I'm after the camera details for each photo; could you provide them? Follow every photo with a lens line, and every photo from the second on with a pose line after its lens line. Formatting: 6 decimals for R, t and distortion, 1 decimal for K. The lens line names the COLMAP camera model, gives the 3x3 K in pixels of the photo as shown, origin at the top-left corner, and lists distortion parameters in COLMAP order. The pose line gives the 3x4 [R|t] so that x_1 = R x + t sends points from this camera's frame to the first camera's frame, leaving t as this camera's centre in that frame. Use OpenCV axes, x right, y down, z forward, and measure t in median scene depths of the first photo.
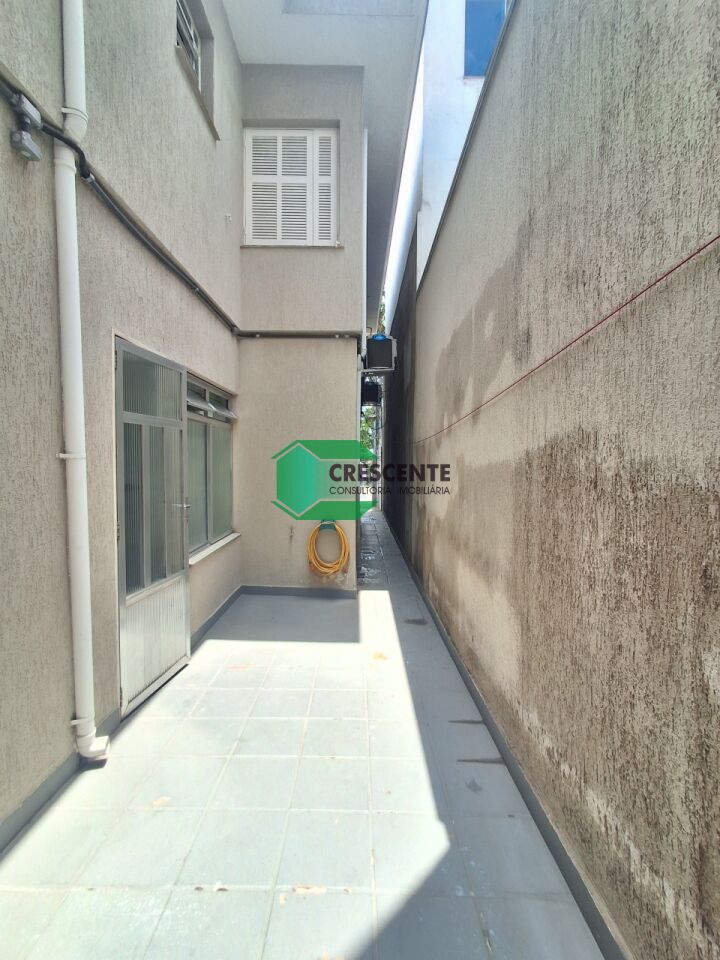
lens RADIAL K [[441.7, 0, 359.0], [0, 441.7, 478.7], [0, 0, 1]] dist [0.001865, 0.000452]
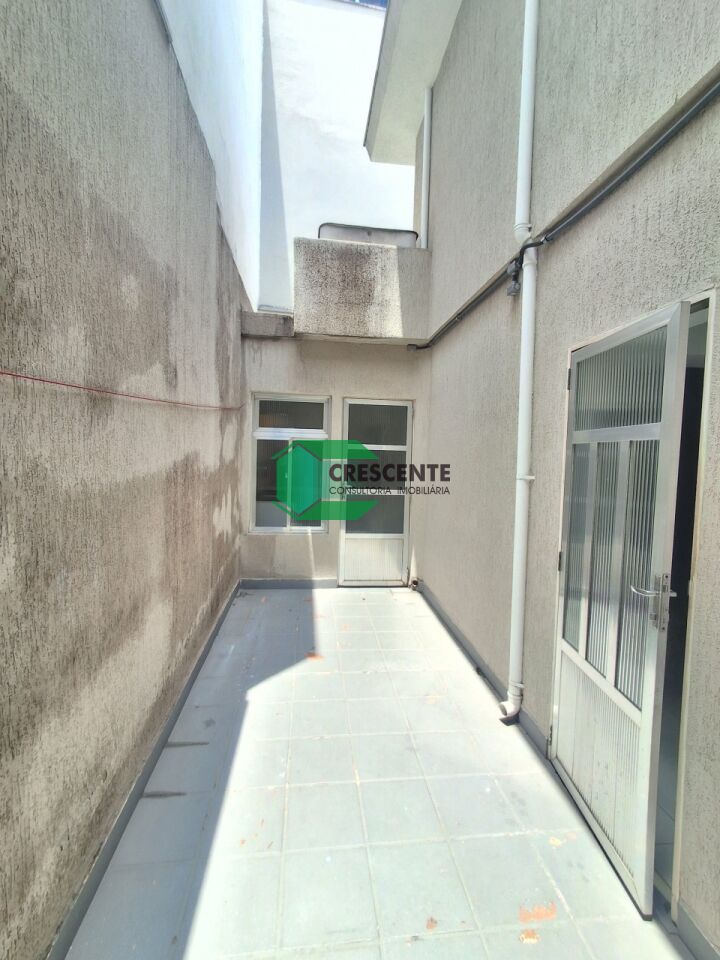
lens RADIAL K [[441.7, 0, 355.2], [0, 441.7, 479.8], [0, 0, 1]] dist [0.001865, 0.000452]
pose [[-0.994106, -0.029344, -0.104362, -0.006851], [-0.039694, 0.994343, 0.098523, -0.135737], [0.100880, 0.102084, -0.989647, 1.986902]]
